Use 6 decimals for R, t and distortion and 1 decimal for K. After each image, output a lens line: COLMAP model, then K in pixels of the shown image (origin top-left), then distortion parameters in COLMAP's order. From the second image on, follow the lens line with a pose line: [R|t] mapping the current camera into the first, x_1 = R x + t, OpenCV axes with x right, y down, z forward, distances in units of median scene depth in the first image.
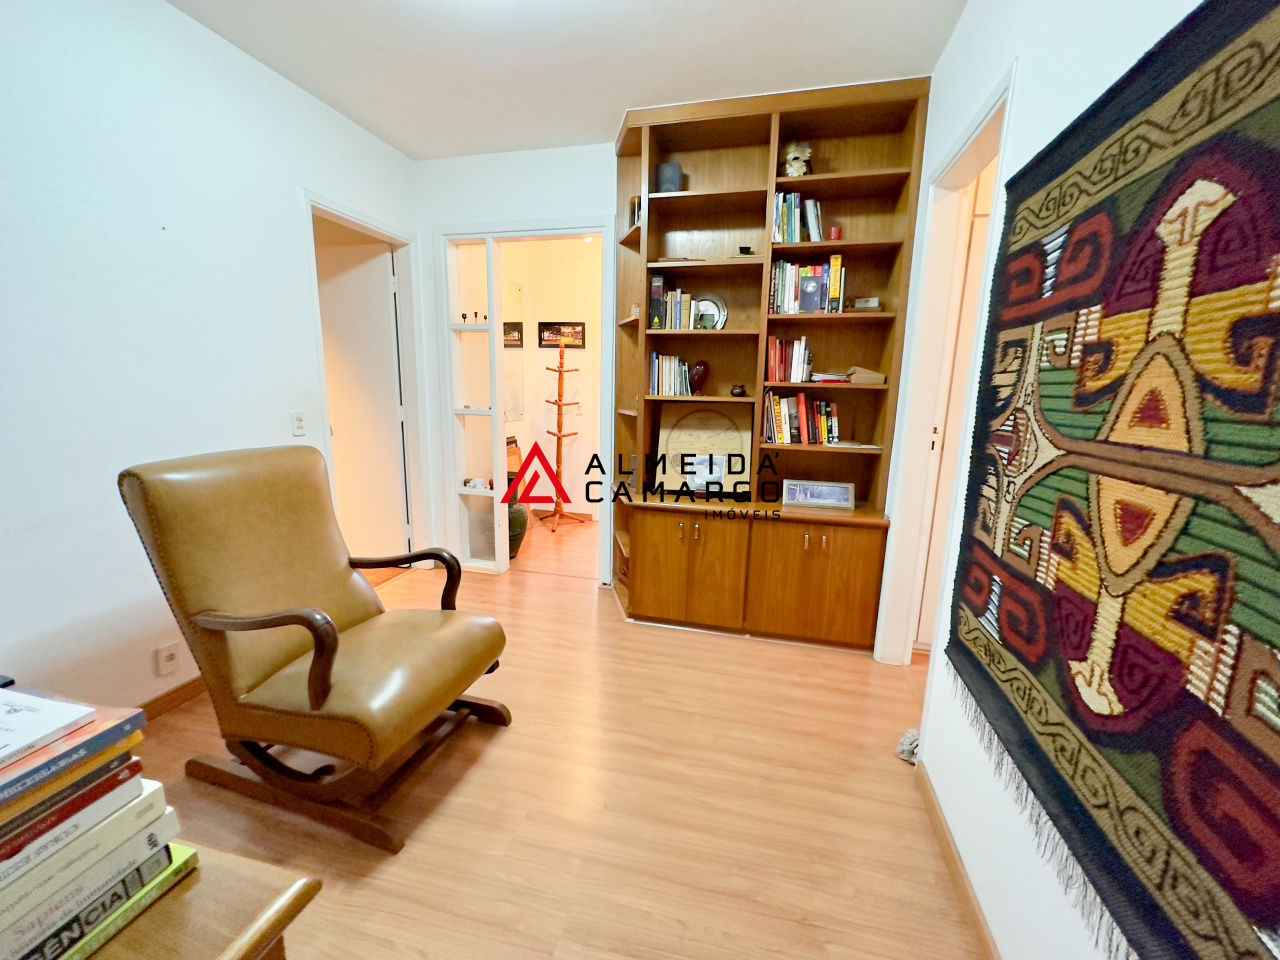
lens RADIAL K [[514.2, 0, 641.0], [0, 514.2, 478.8], [0, 0, 1]] dist [-0.000181, -0.000533]
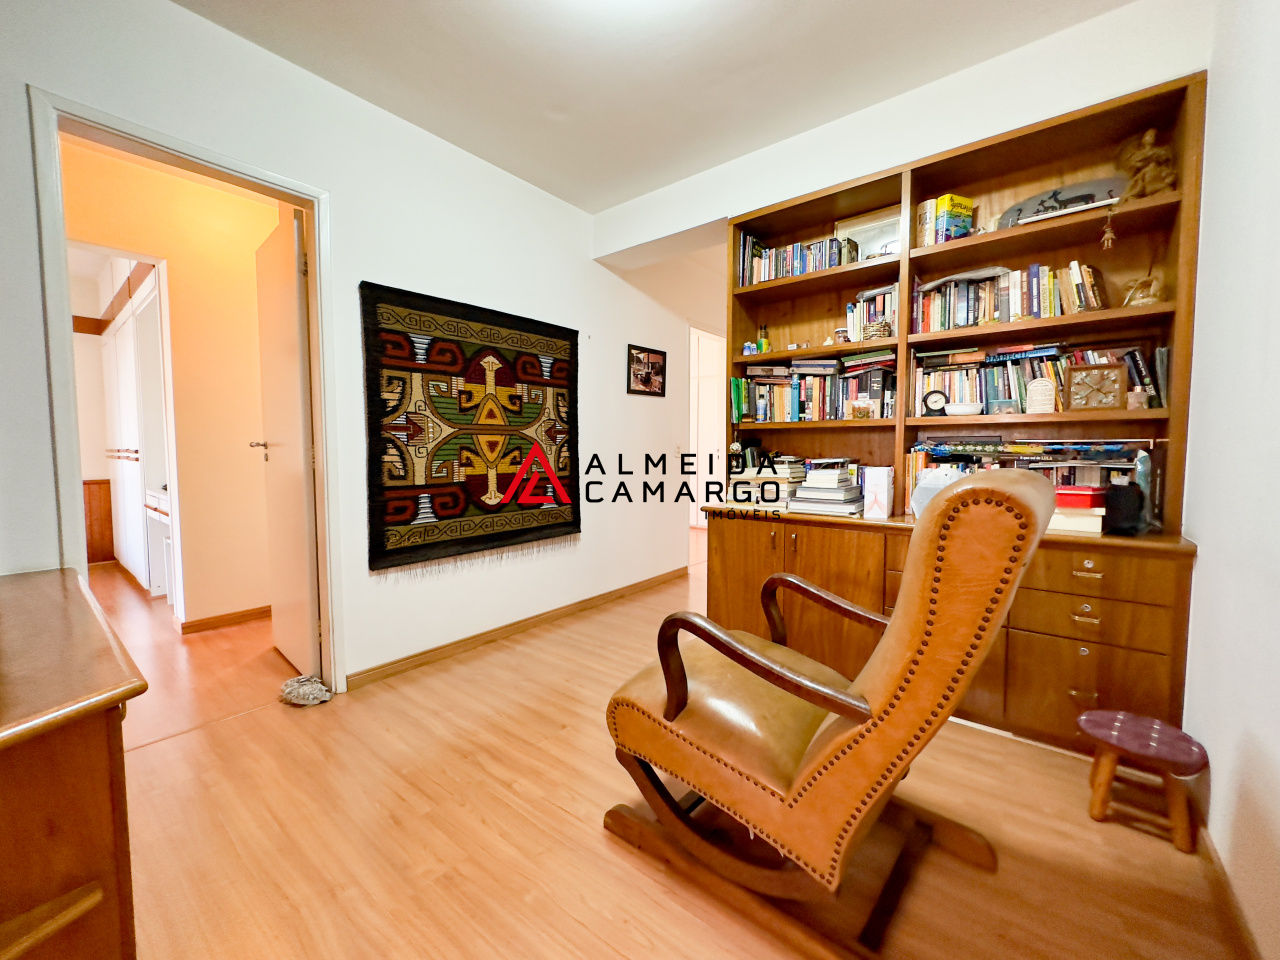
lens RADIAL K [[514.2, 0, 637.0], [0, 514.2, 477.1], [0, 0, 1]] dist [-0.000181, -0.000533]
pose [[-0.906027, -0.045695, 0.420747, -1.392336], [0.054515, 0.973272, 0.223092, -0.427388], [-0.419695, 0.225065, -0.879319, 3.615789]]
